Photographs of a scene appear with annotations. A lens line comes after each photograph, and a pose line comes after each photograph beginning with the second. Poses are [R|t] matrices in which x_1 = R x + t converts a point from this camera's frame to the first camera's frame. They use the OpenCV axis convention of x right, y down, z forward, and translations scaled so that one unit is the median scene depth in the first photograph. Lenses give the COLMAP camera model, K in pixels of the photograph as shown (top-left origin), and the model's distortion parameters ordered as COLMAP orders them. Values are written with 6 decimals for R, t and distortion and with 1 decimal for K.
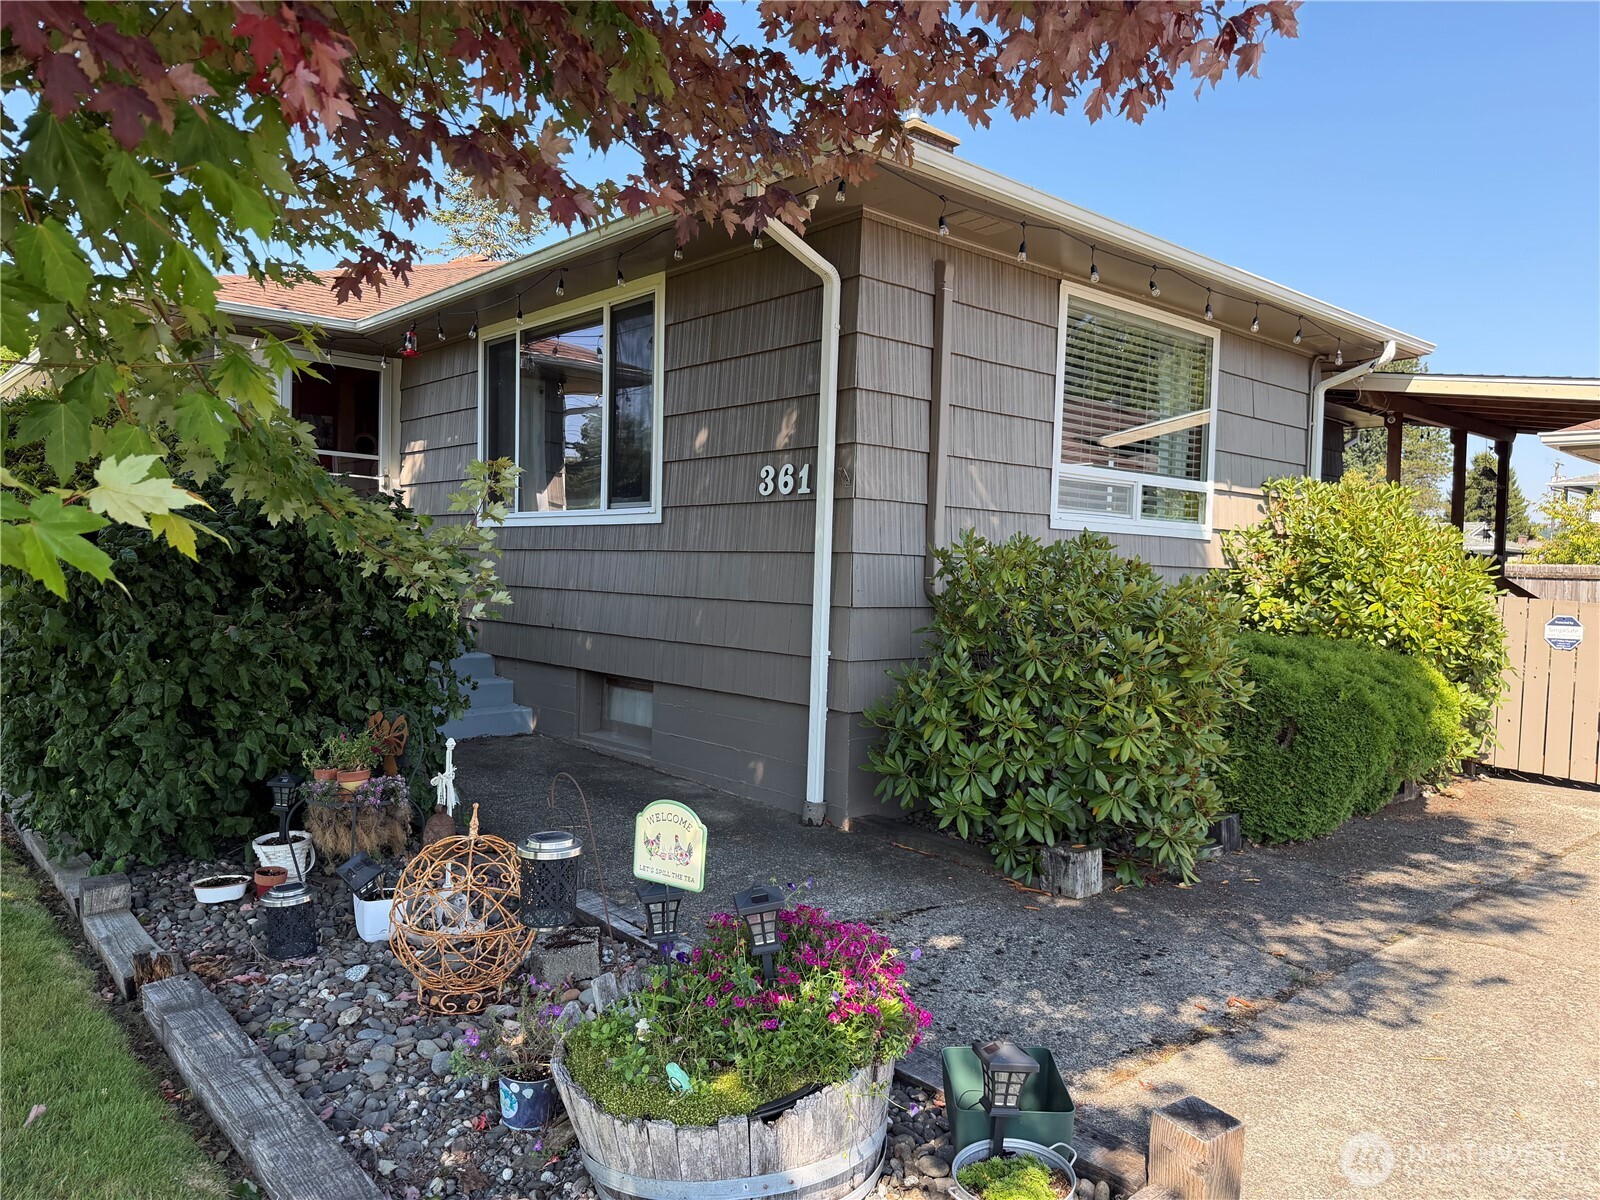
lens RADIAL K [[1117.6, 0, 801.5], [0, 1117.6, 602.4], [0, 0, 1]] dist [0.047280, -0.058301]
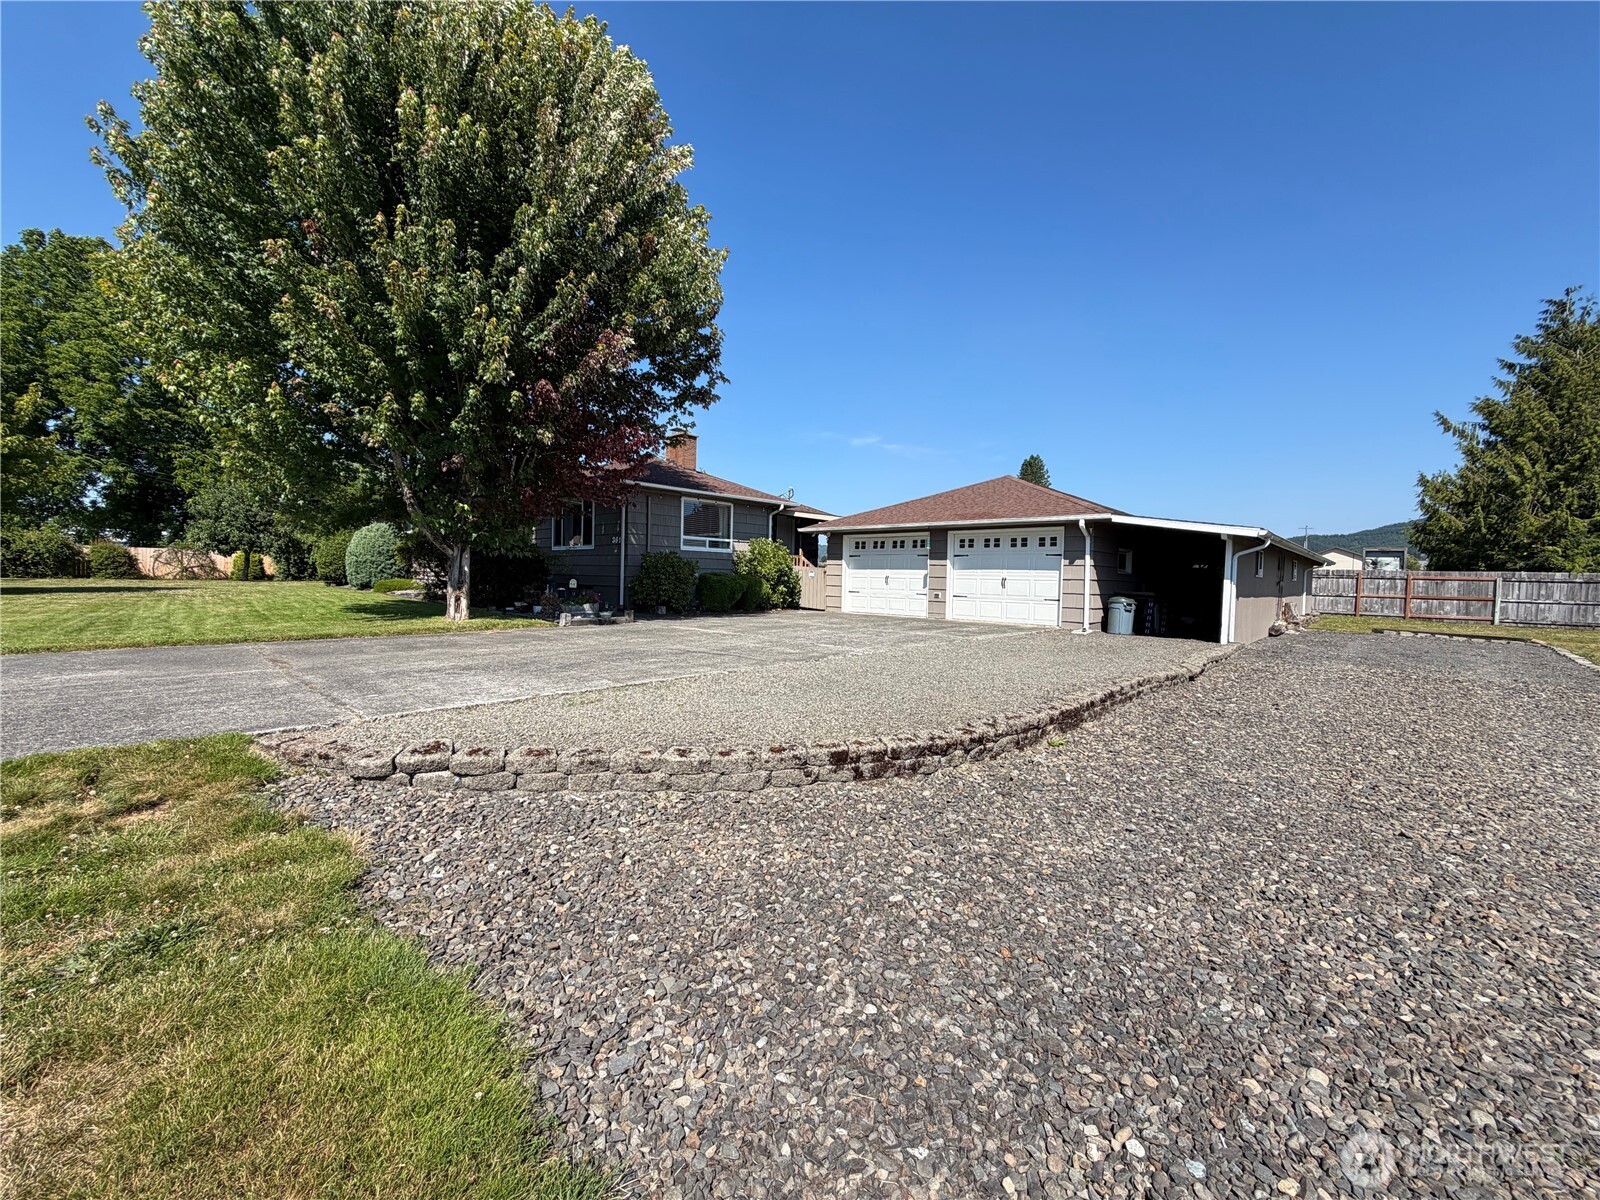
lens RADIAL K [[637.9, 0, 796.5], [0, 637.9, 600.5], [0, 0, 1]] dist [-0.002646, -0.000300]
pose [[0.995934, -0.009555, 0.089579, 0.441850], [0.008919, 0.999932, 0.007502, 0.120075], [-0.089644, -0.006673, 0.995952, -1.579309]]
